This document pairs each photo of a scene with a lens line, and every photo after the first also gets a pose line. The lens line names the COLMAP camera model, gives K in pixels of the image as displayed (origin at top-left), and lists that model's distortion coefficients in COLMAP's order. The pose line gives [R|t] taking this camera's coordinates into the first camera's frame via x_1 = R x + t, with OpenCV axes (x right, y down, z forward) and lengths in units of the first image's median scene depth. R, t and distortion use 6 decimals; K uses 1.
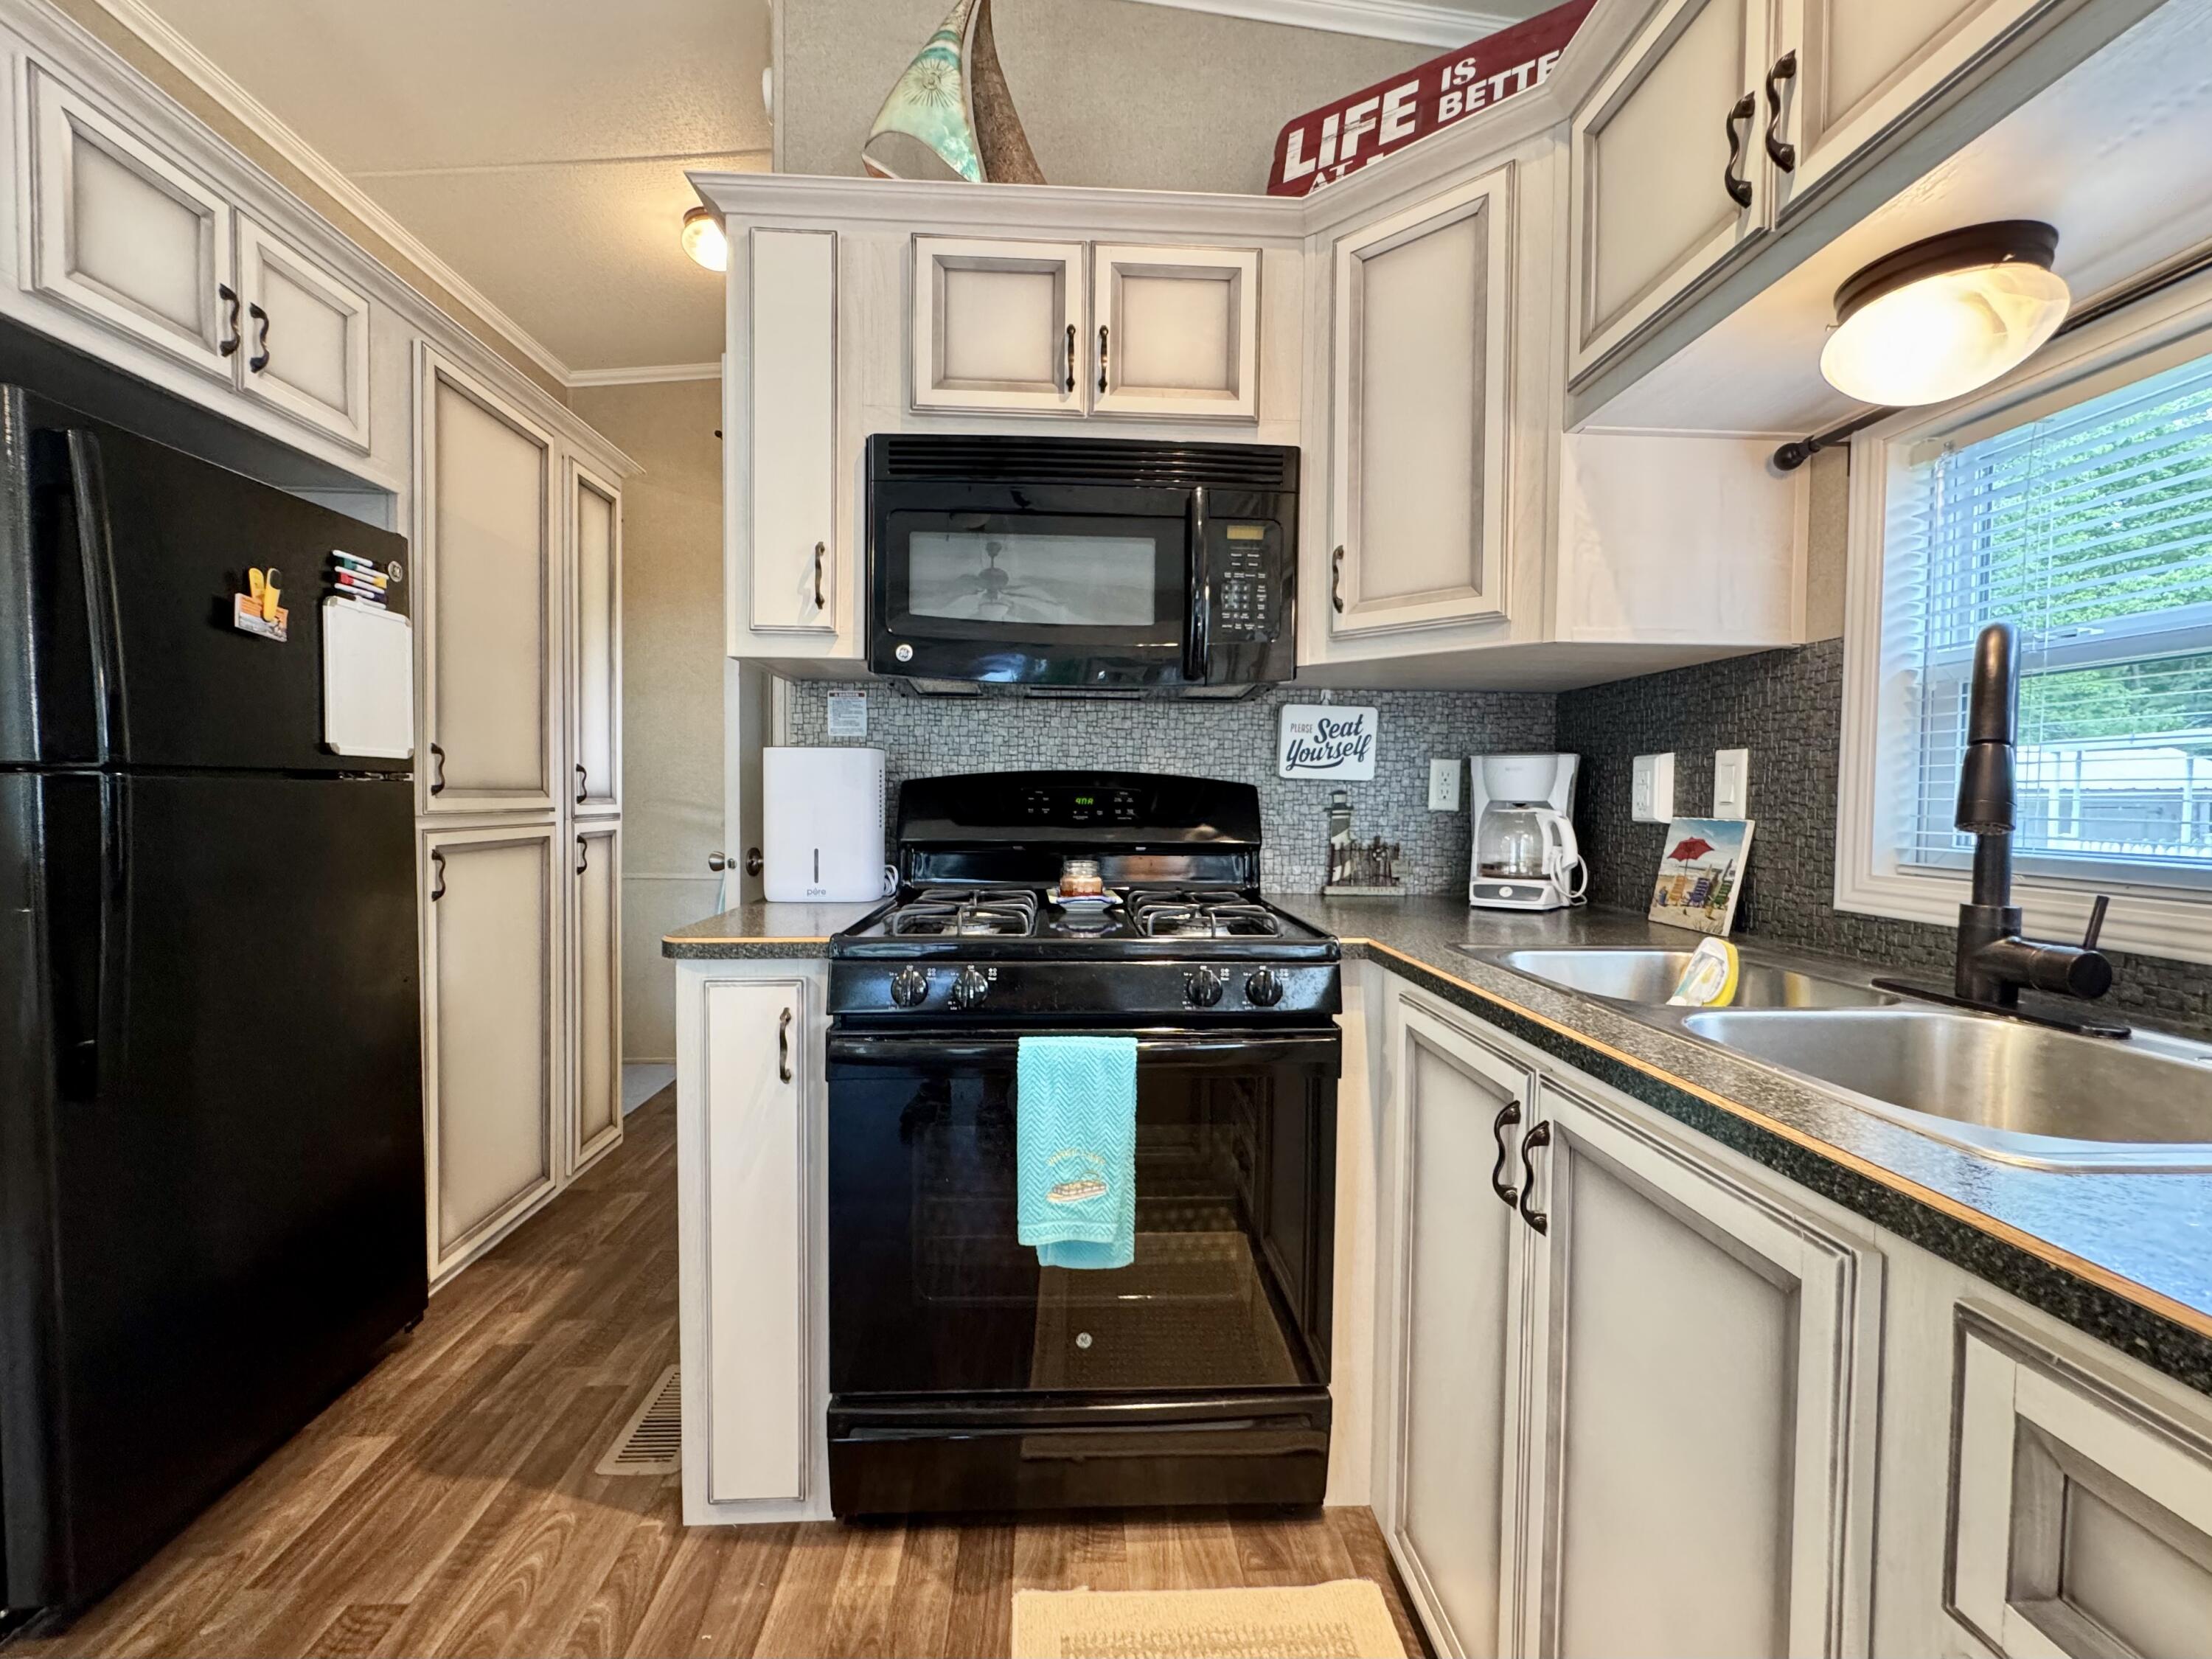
lens RADIAL K [[919.8, 0, 1104.0], [0, 919.8, 825.9], [0, 0, 1]] dist [-0.003154, 0.000151]
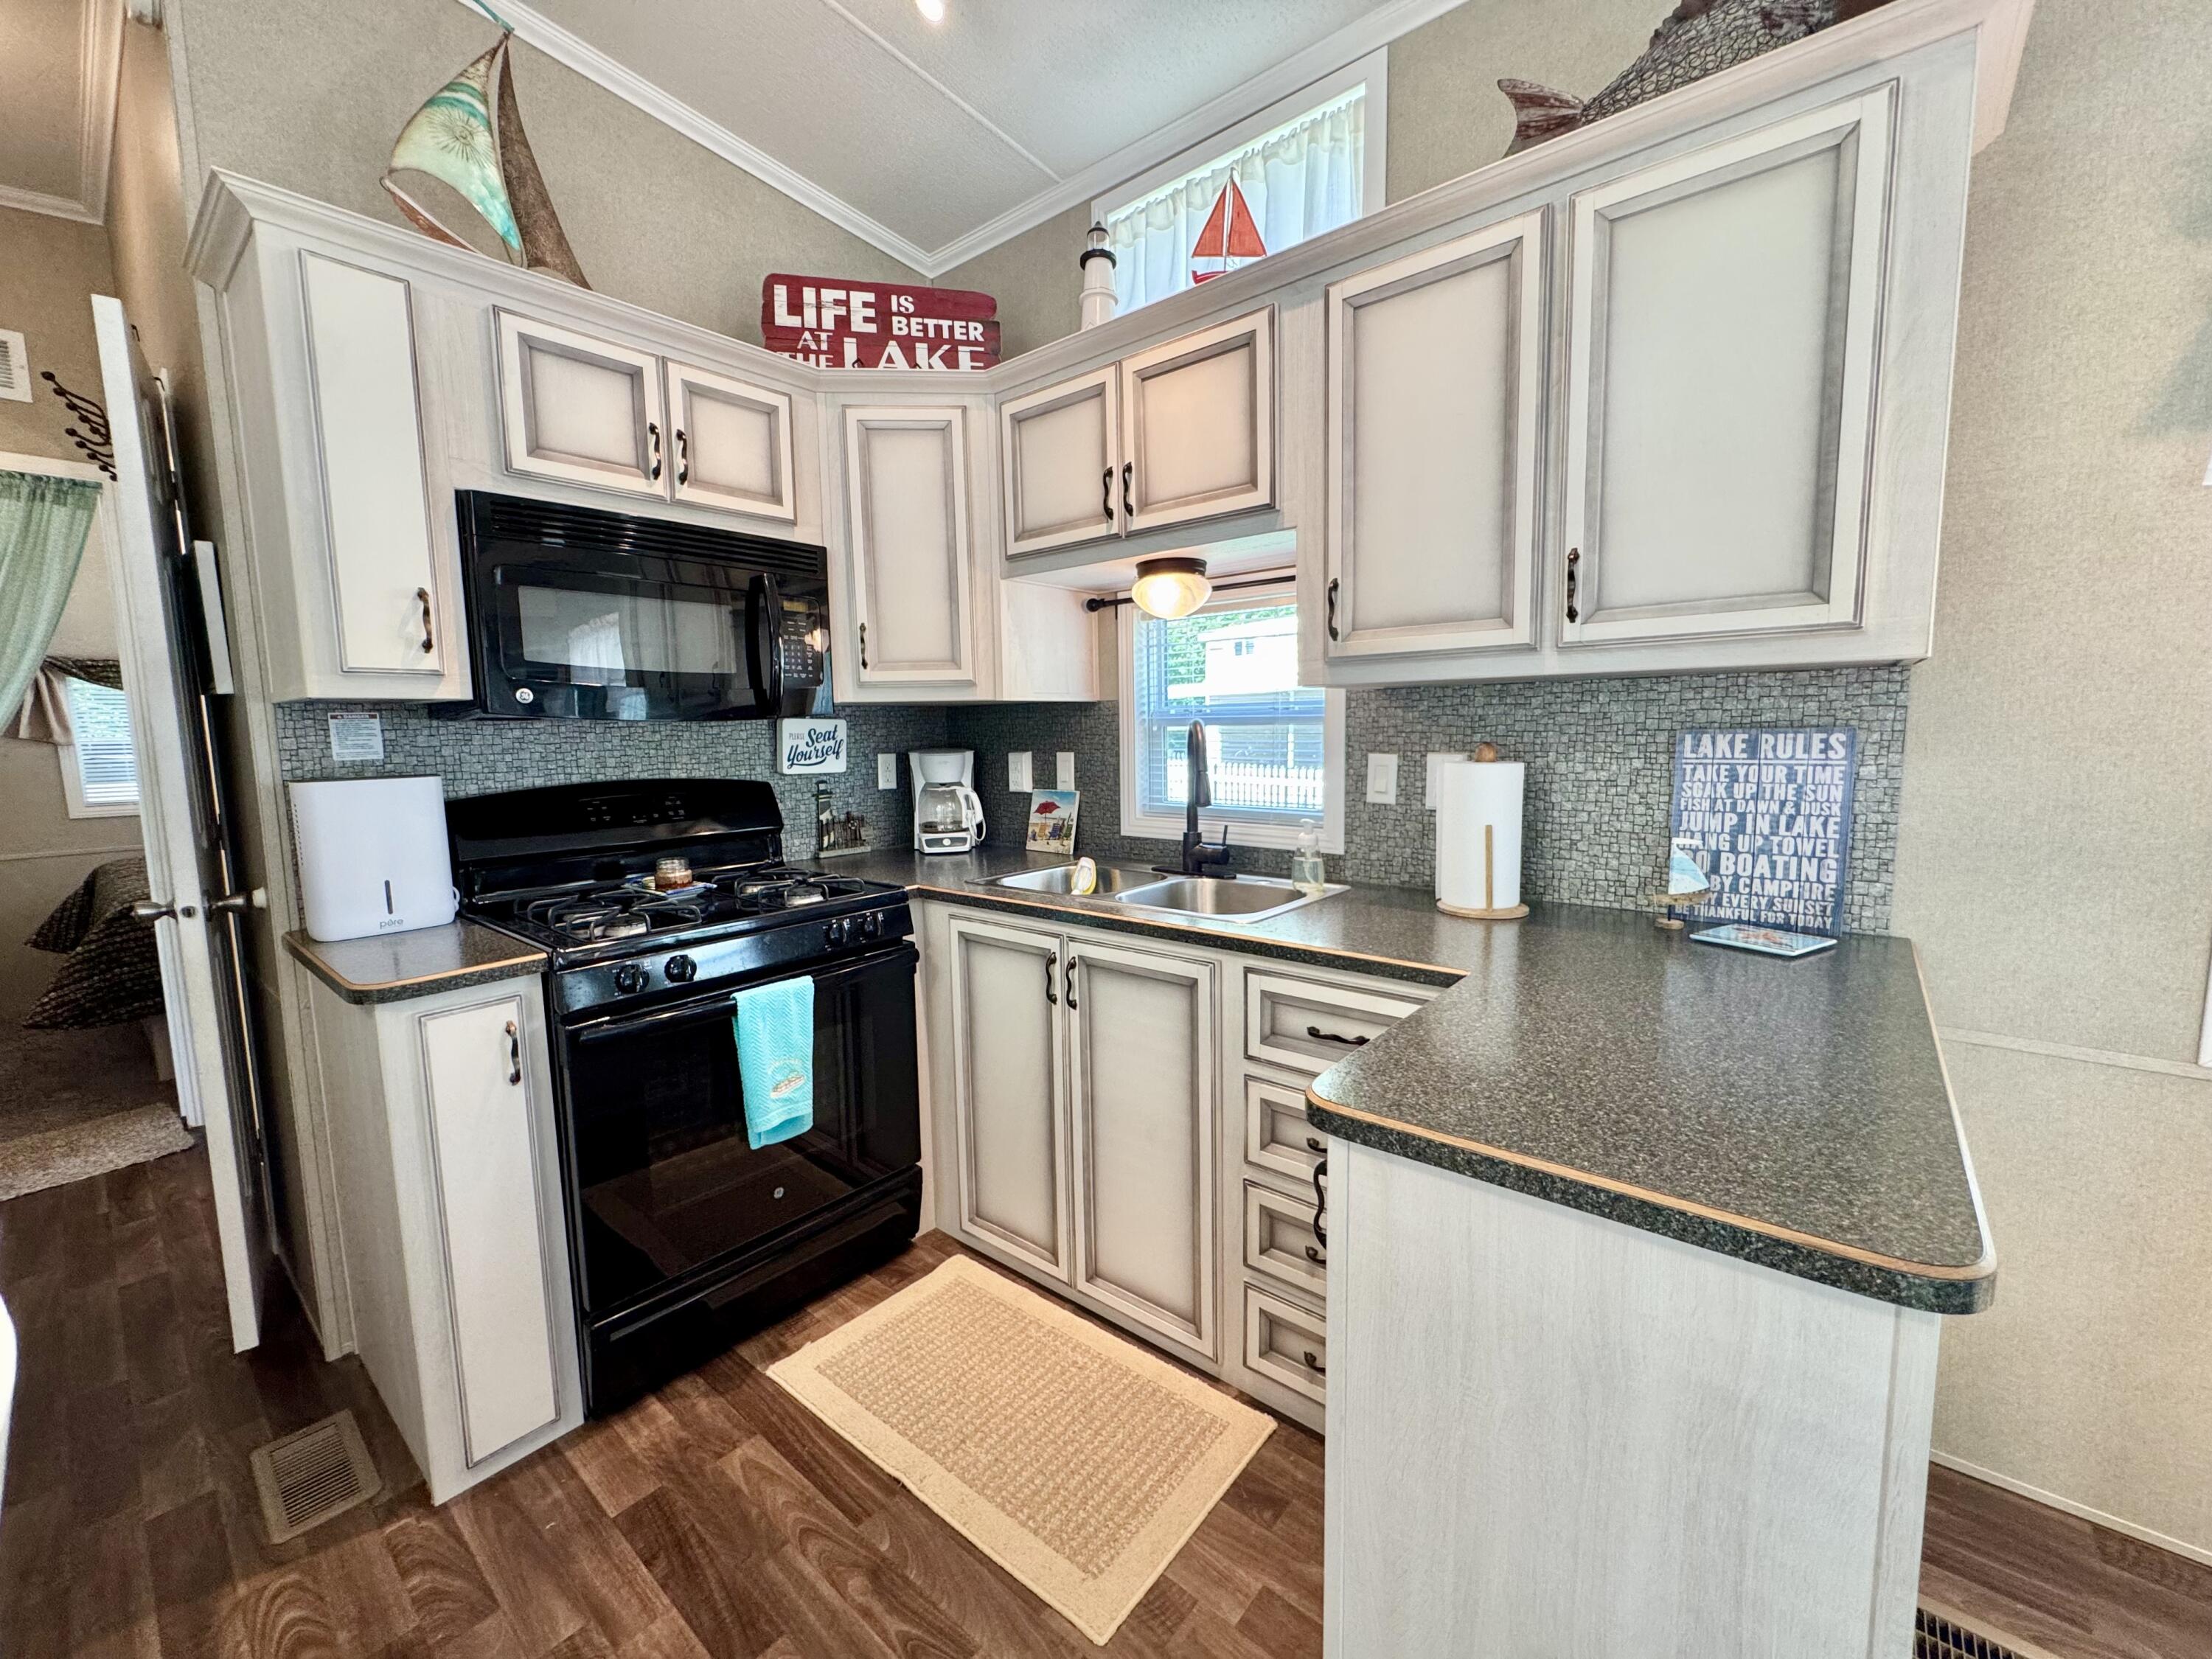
lens RADIAL K [[885.2, 0, 1104.3], [0, 885.2, 825.7], [0, 0, 1]] dist [-0.003475, 0.000638]
pose [[0.681036, -0.103361, 0.724918, -0.526615], [0.049003, 0.994201, 0.095720, -0.098063], [-0.730608, -0.029665, 0.682152, -0.249252]]
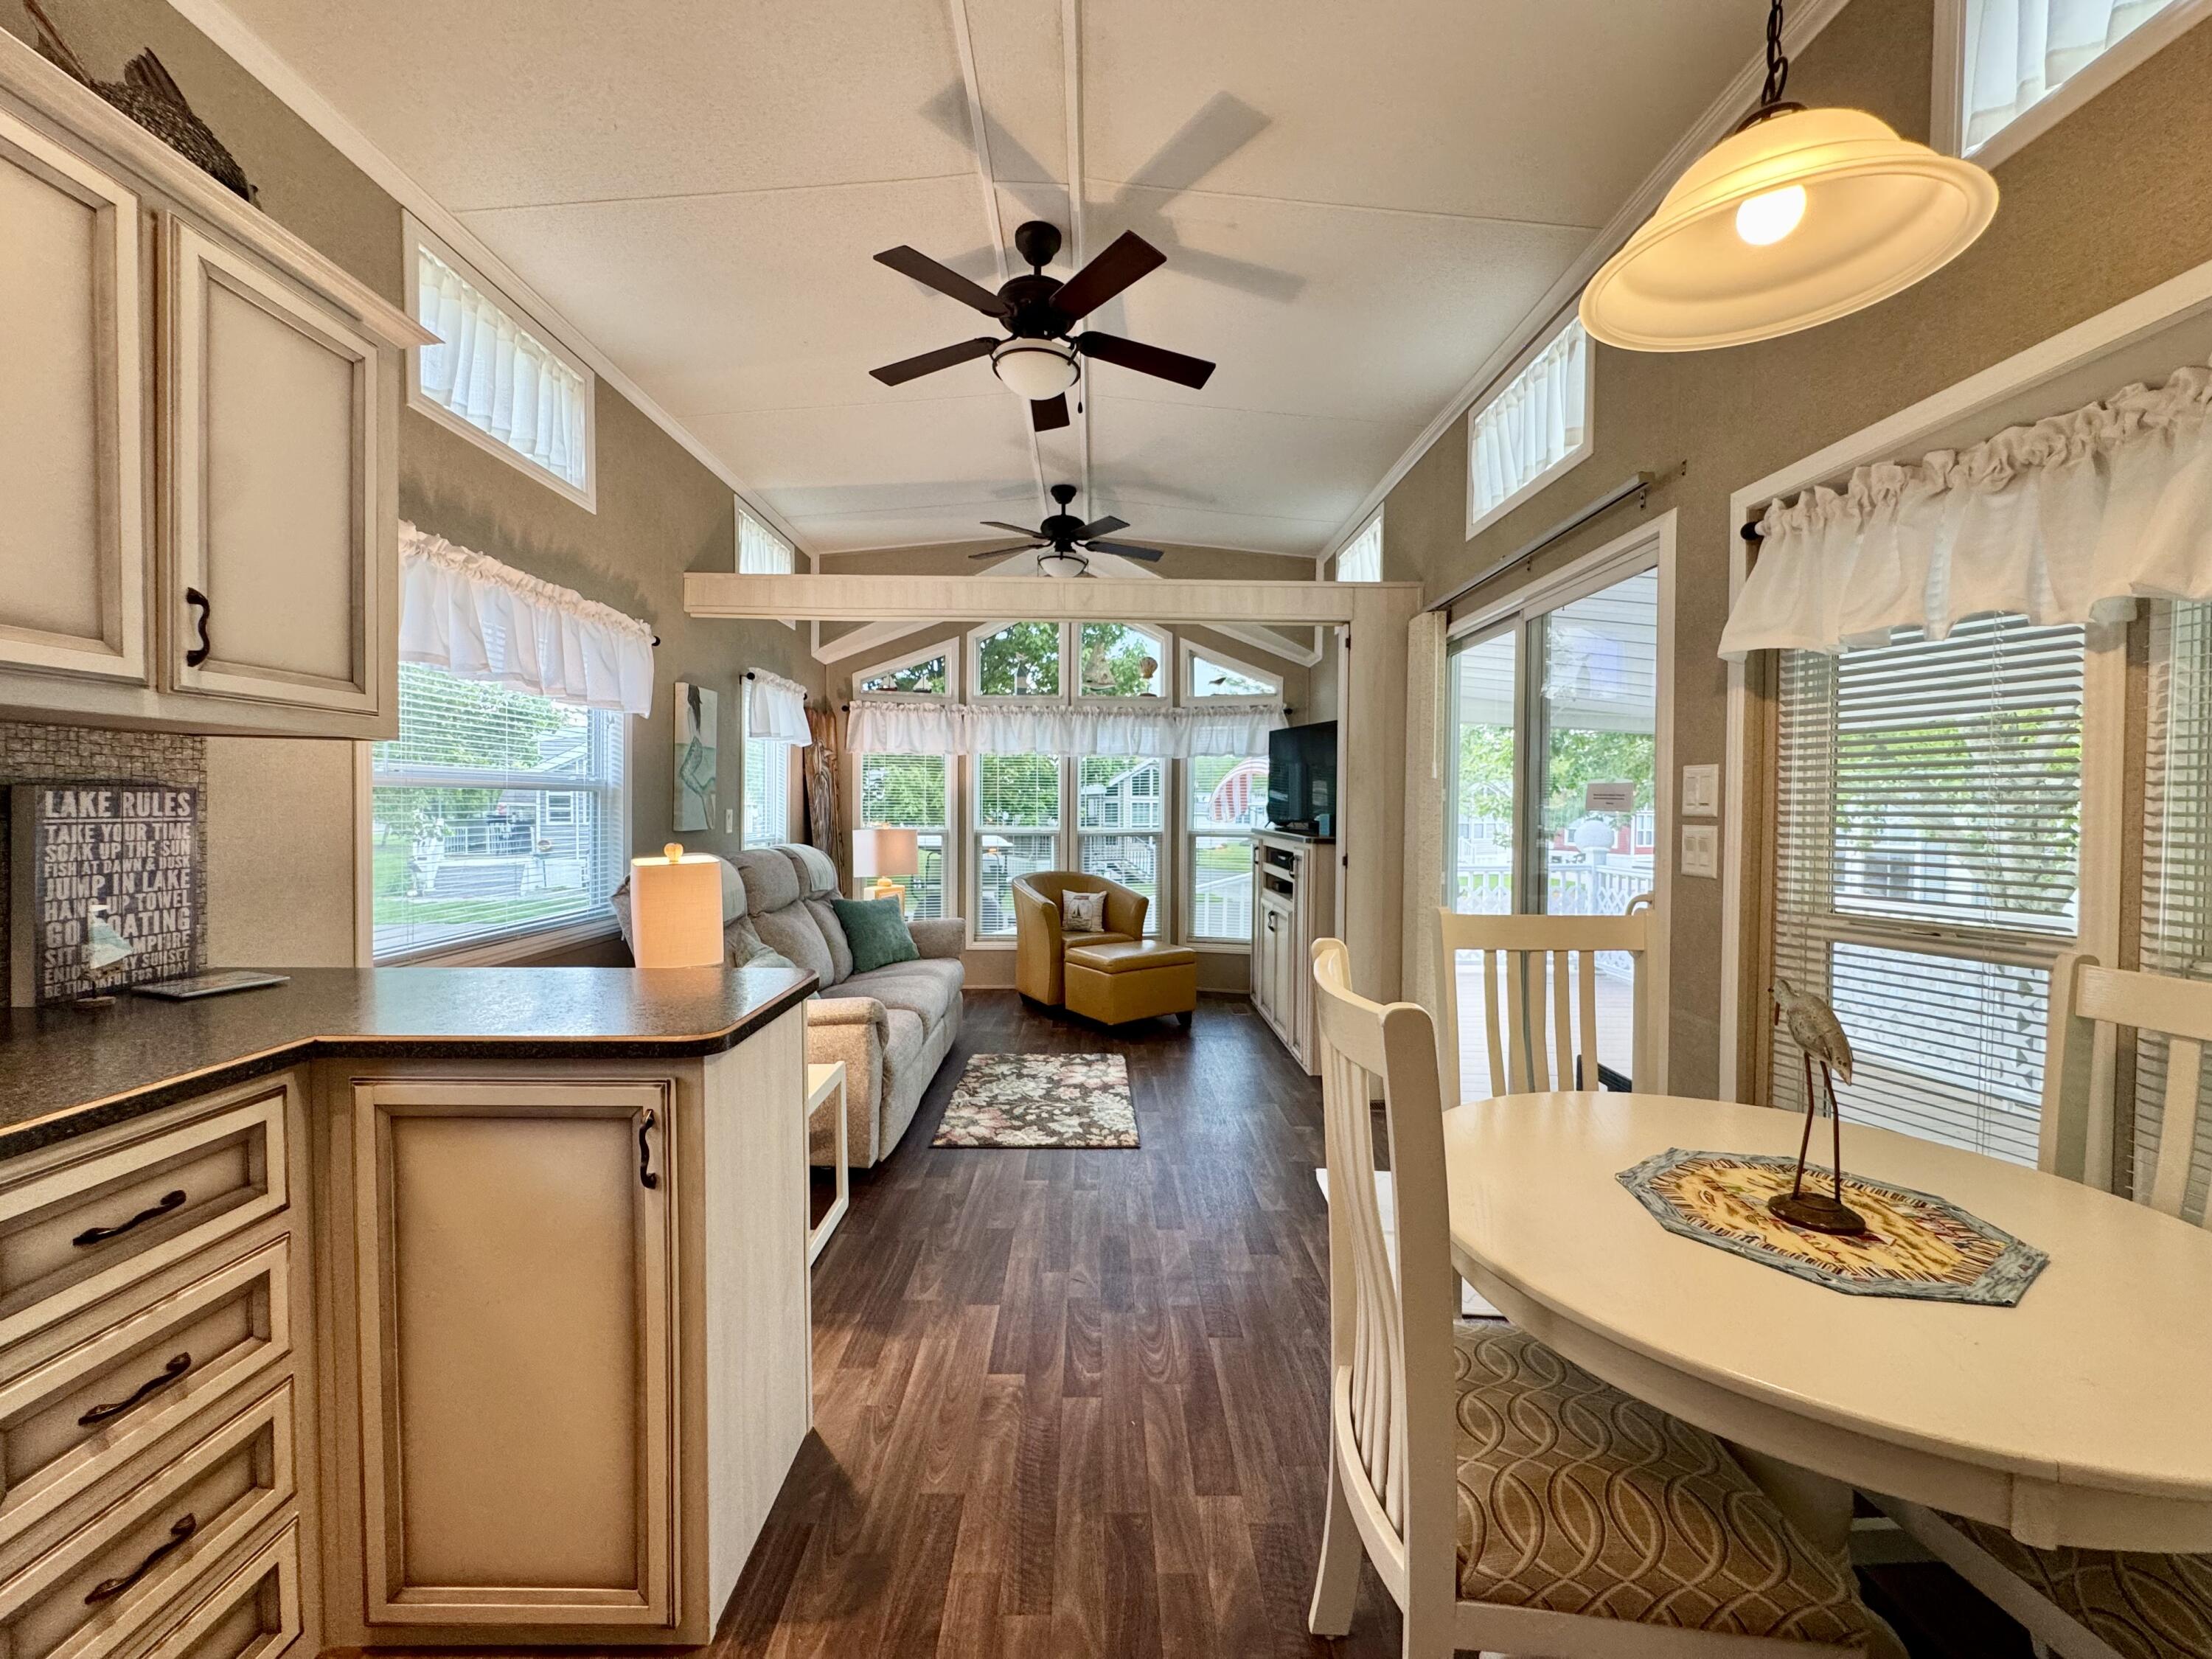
lens RADIAL K [[885.2, 0, 1103.7], [0, 885.2, 825.2], [0, 0, 1]] dist [-0.003475, 0.000638]
pose [[-0.999189, -0.017298, 0.036354, -0.422763], [-0.015137, 0.998149, 0.058907, -0.106713], [-0.037305, 0.058309, -0.997601, 0.802055]]
